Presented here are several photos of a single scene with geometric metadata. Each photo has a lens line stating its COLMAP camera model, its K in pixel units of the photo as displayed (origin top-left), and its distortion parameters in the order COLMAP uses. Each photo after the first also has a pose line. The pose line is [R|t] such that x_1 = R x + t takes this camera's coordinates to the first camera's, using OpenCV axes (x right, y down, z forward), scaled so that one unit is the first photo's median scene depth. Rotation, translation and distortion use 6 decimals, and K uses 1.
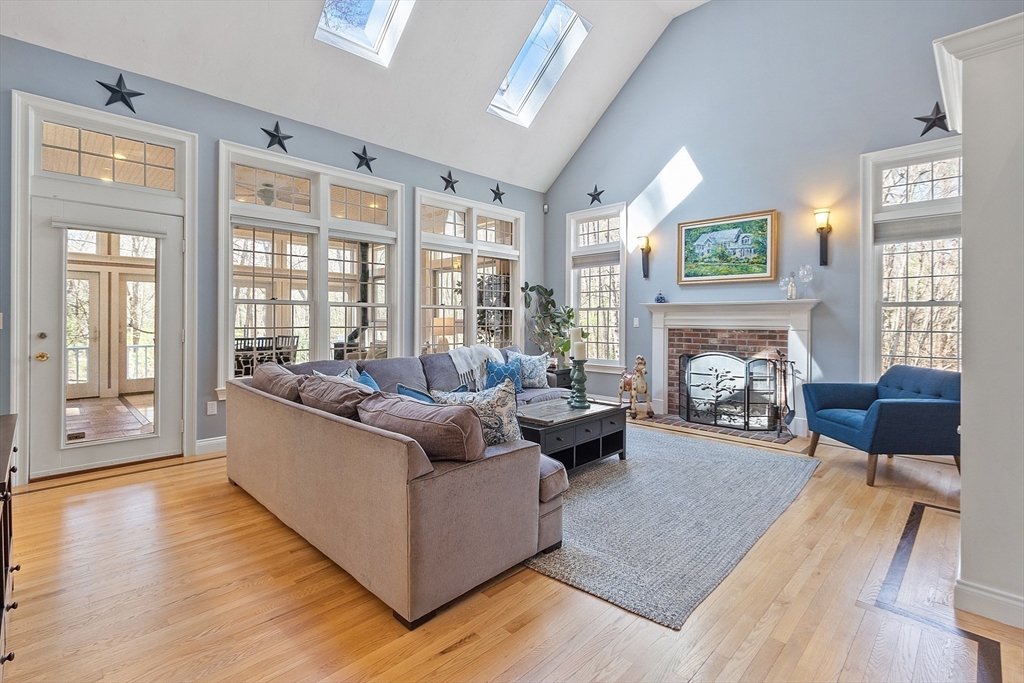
lens RADIAL K [[468.4, 0, 507.0], [0, 468.4, 319.8], [0, 0, 1]] dist [0.000087, -0.000025]
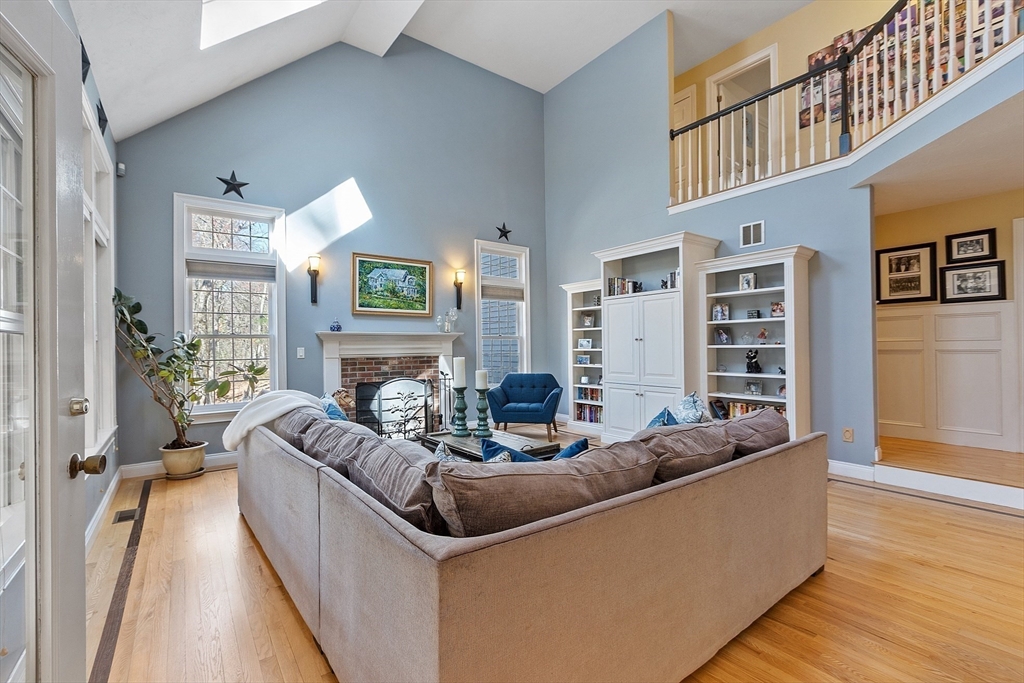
lens RADIAL K [[446.0, 0, 498.5], [0, 446.0, 345.3], [0, 0, 1]] dist [-0.001247, 0.000424]
pose [[0.153557, -0.003576, 0.988133, -0.541405], [0.011715, 0.999930, 0.001798, -0.006302], [-0.988070, 0.011300, 0.153588, 0.567814]]
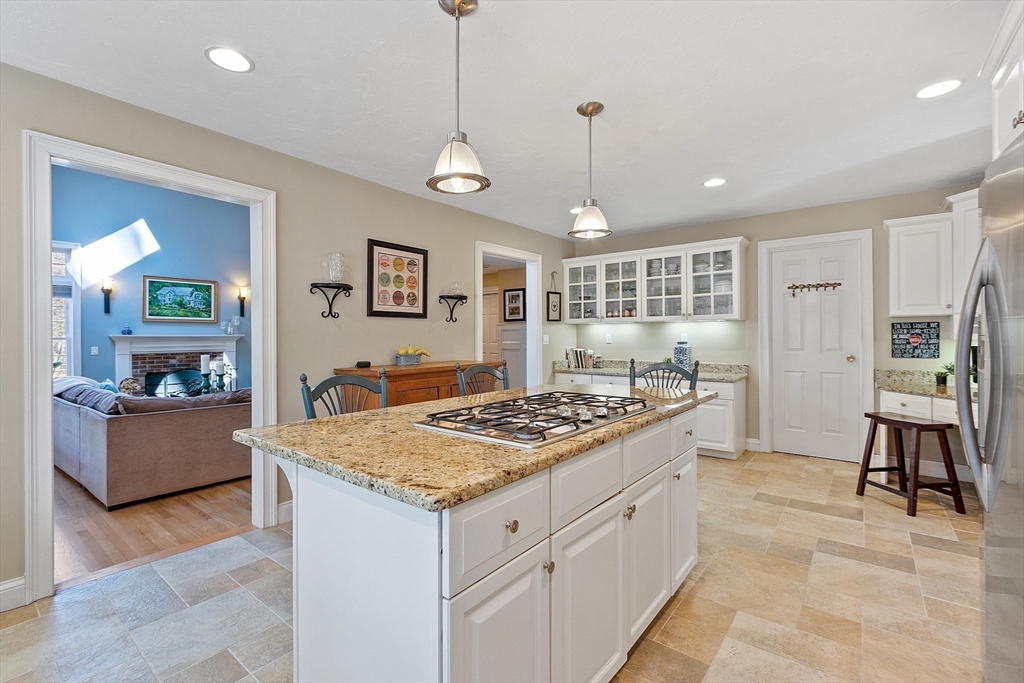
lens RADIAL K [[456.8, 0, 506.2], [0, 456.8, 335.7], [0, 0, 1]] dist [0.001057, 0.000188]
pose [[-0.116461, -0.006676, 0.993173, -1.081396], [0.002887, 0.999971, 0.007060, -0.041245], [-0.993191, 0.003689, -0.116438, 0.129945]]
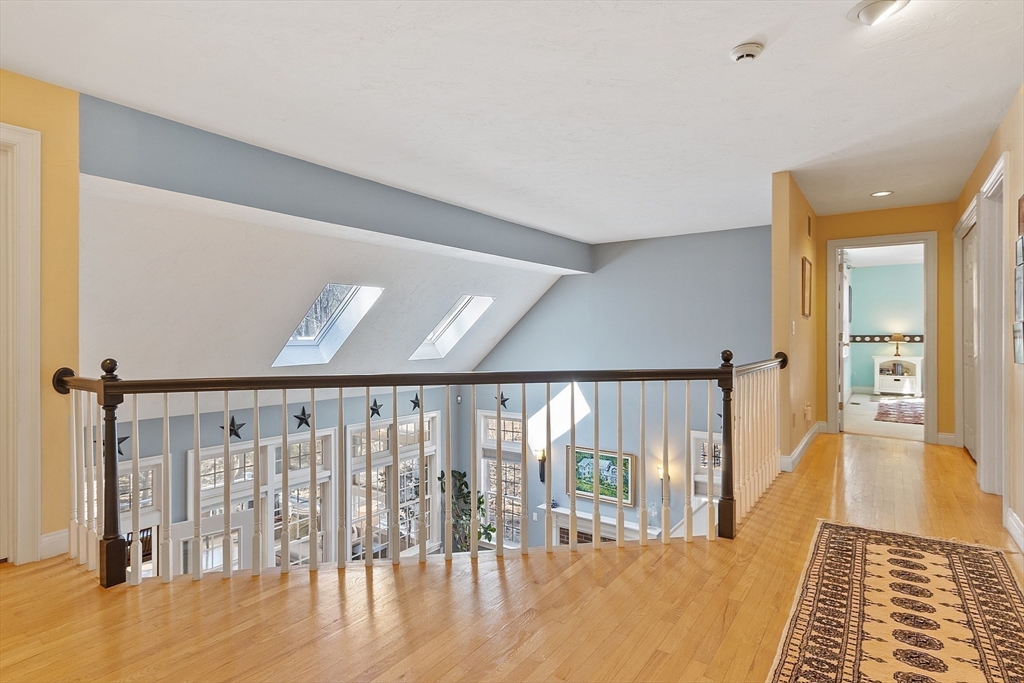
lens RADIAL K [[536.5, 0, 512.0], [0, 536.5, 341.5], [0, 0, 1]] dist [0.001617, 0.000435]
pose [[0.982901, -0.006298, 0.184029, -0.037559], [0.004956, 0.999958, 0.007750, -0.507219], [-0.184070, -0.006705, 0.982890, -0.379190]]
